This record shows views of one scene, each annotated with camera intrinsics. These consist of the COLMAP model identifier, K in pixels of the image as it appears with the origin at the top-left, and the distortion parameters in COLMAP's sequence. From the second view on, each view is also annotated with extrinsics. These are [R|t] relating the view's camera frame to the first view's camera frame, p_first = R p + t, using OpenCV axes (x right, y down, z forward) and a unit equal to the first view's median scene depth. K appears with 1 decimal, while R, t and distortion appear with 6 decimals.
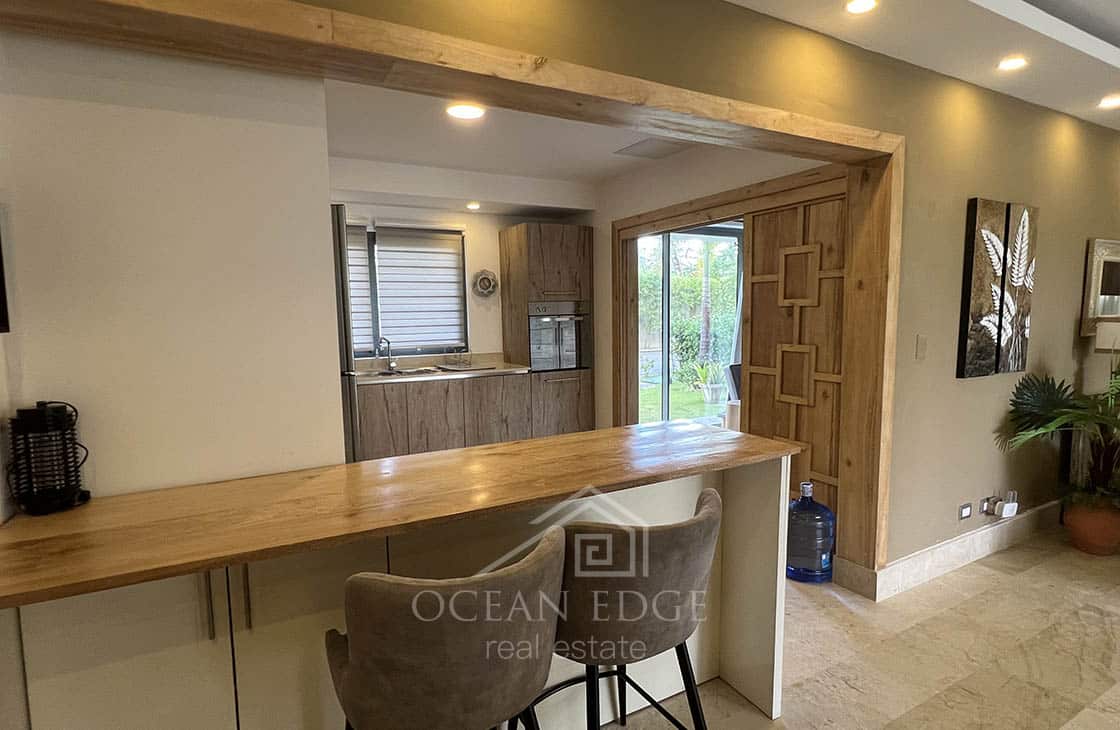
lens RADIAL K [[579.1, 0, 557.4], [0, 579.1, 370.7], [0, 0, 1]] dist [-0.000337, 0.000856]
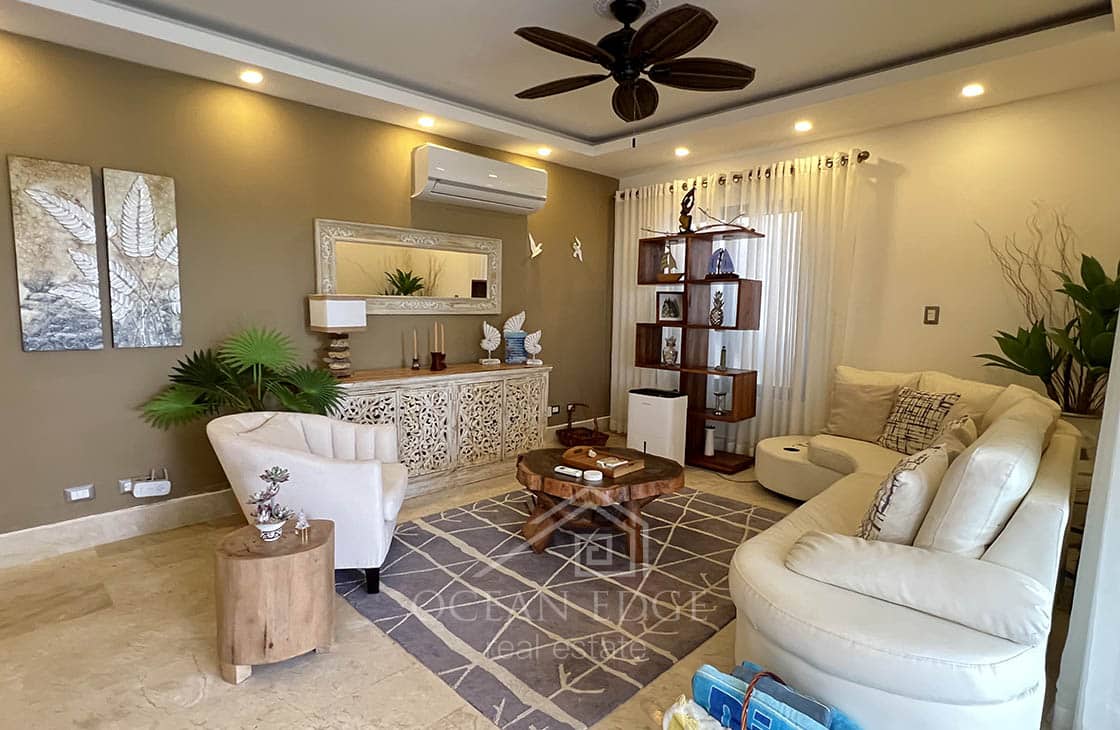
lens RADIAL K [[579.1, 0, 559.4], [0, 579.1, 372.4], [0, 0, 1]] dist [-0.000337, 0.000856]
pose [[0.962041, -0.007185, 0.272810, 1.143992], [0.001532, 0.999780, 0.020931, 0.025260], [-0.272901, -0.019718, 0.961840, -0.113570]]
